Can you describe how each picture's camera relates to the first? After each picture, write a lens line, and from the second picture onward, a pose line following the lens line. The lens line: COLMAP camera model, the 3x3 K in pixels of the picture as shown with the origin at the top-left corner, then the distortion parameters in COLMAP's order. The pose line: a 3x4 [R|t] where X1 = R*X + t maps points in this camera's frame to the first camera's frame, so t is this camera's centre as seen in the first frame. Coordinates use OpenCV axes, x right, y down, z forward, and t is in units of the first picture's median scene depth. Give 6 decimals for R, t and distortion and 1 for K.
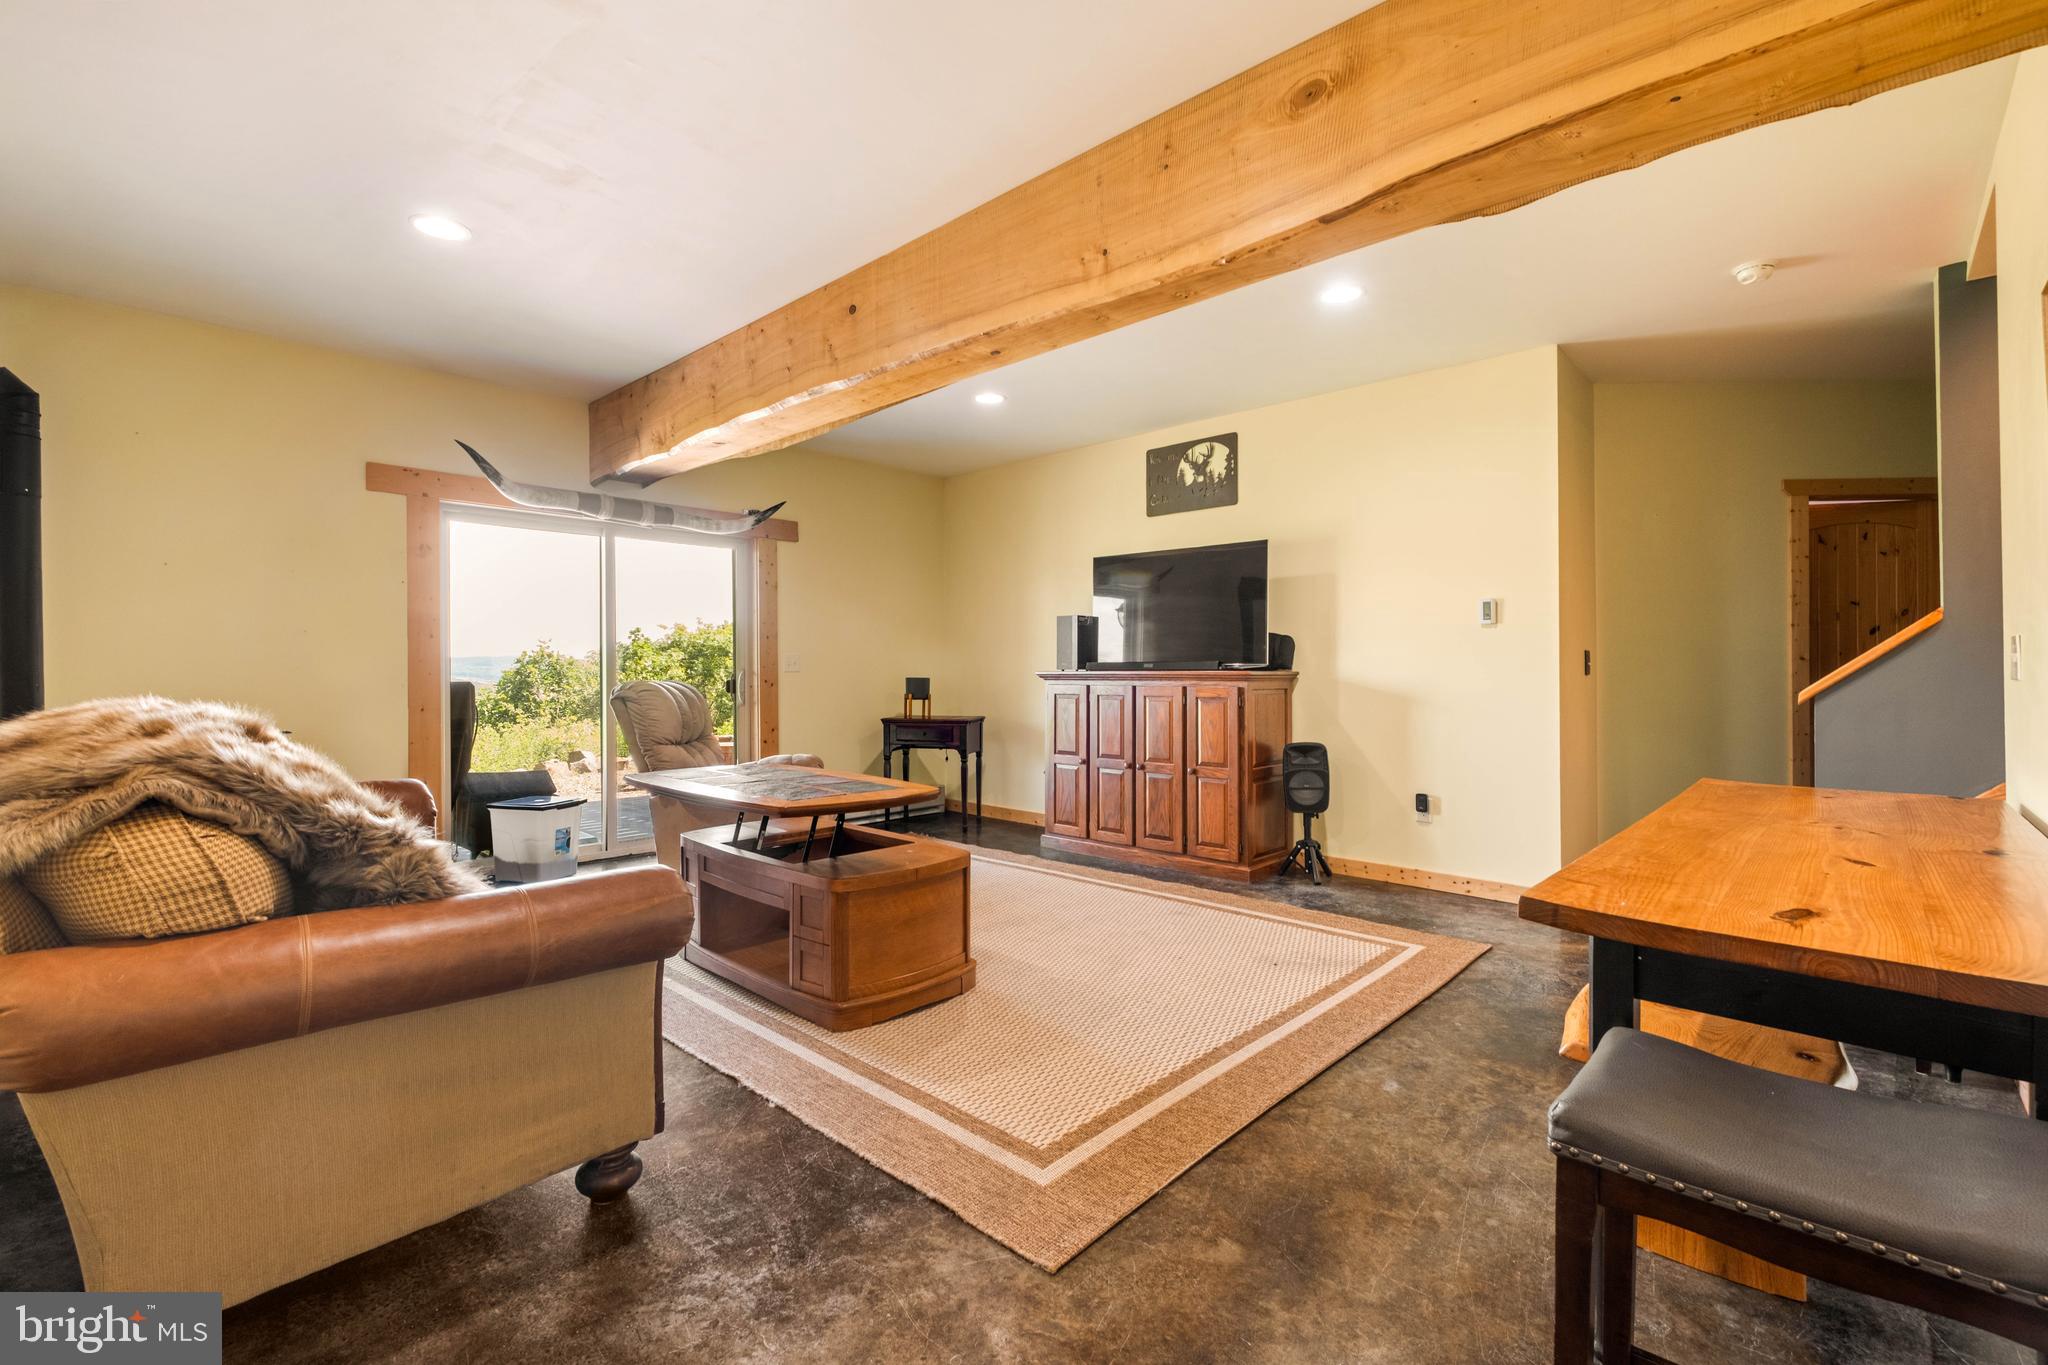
lens RADIAL K [[884.4, 0, 1021.1], [0, 884.4, 672.4], [0, 0, 1]] dist [0.003499, -0.006706]
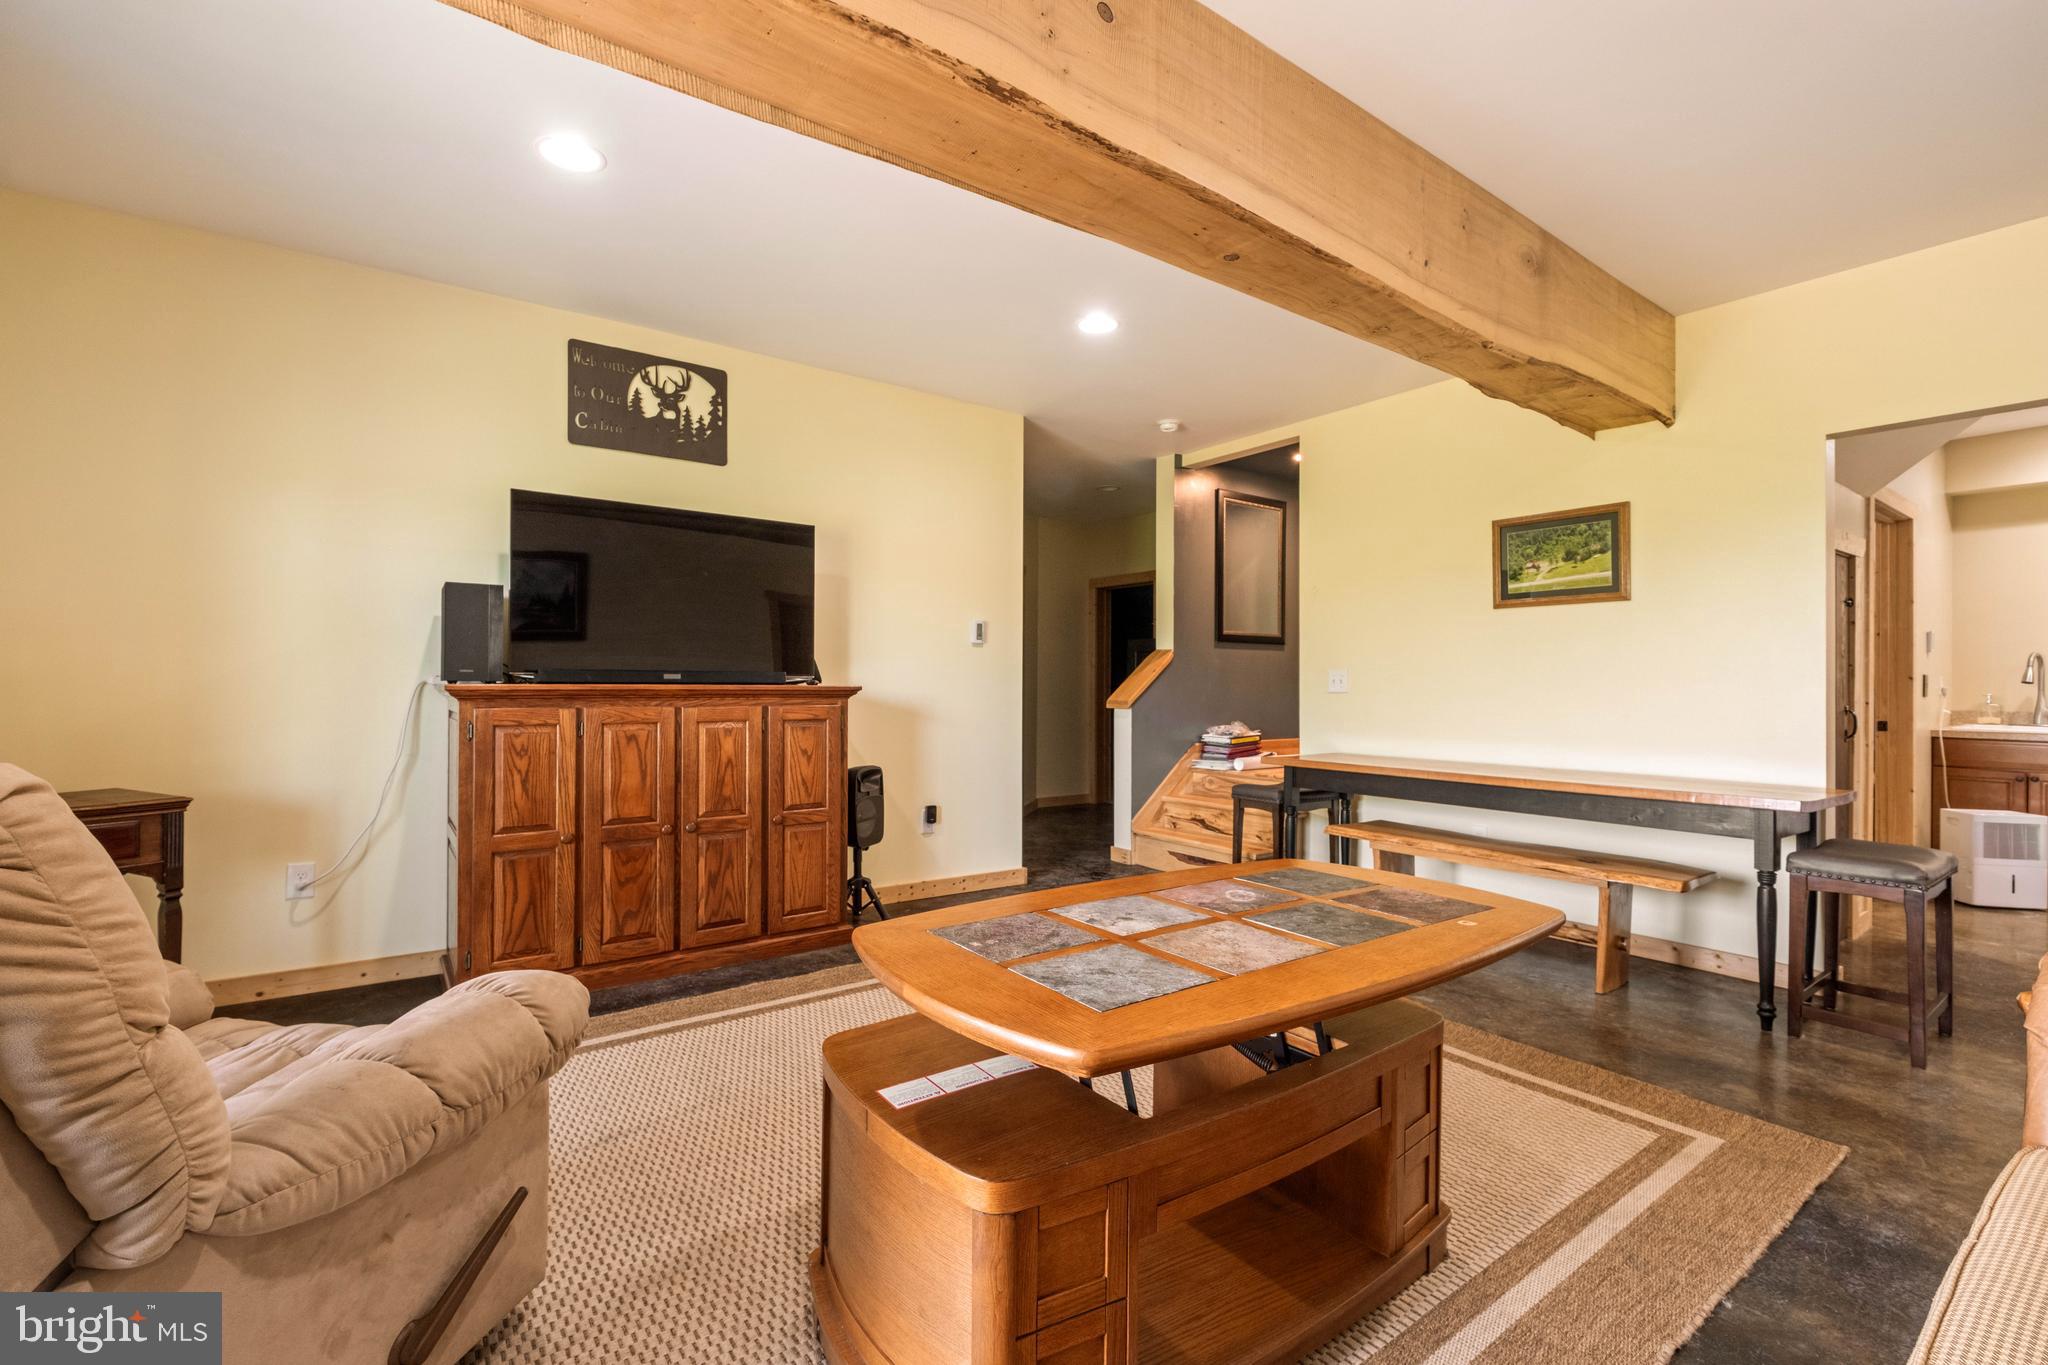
lens RADIAL K [[893.5, 0, 1019.7], [0, 893.5, 680.8], [0, 0, 1]] dist [0.003681, -0.006517]
pose [[0.193726, 0.002919, 0.981051, -0.552741], [-0.006025, 0.999980, -0.001786, -0.005724], [-0.981037, -0.005565, 0.193740, 0.716101]]
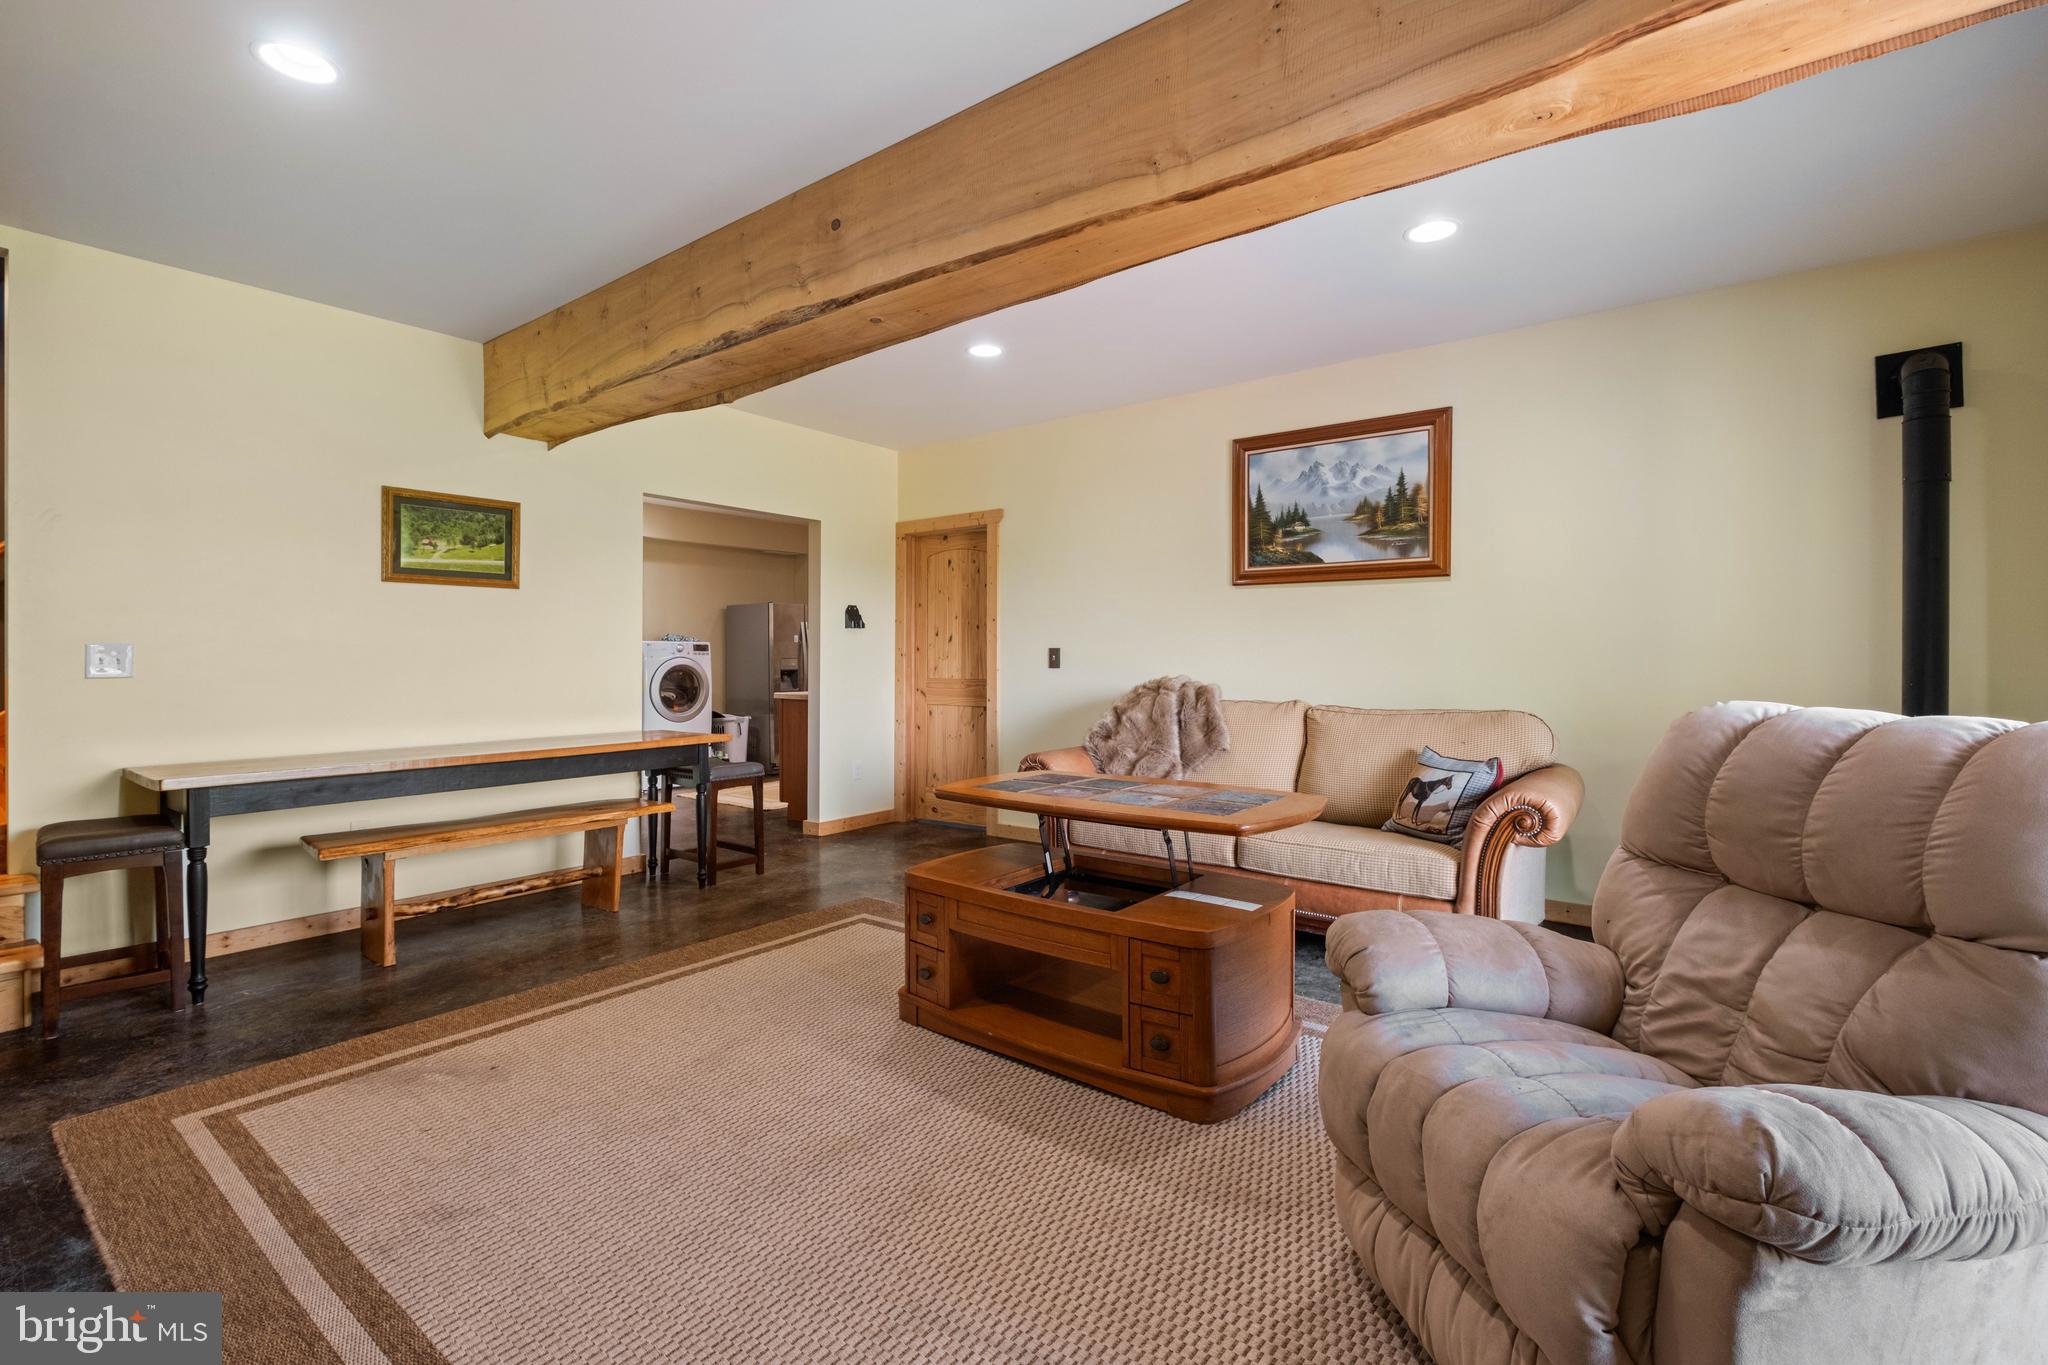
lens RADIAL K [[899.1, 0, 1031.6], [0, 899.1, 655.9], [0, 0, 1]] dist [0.002557, -0.007509]
pose [[-0.994794, -0.000817, -0.101906, -0.064623], [-0.000490, 0.999995, -0.003228, -0.011089], [0.101908, -0.003161, -0.994789, 1.350788]]
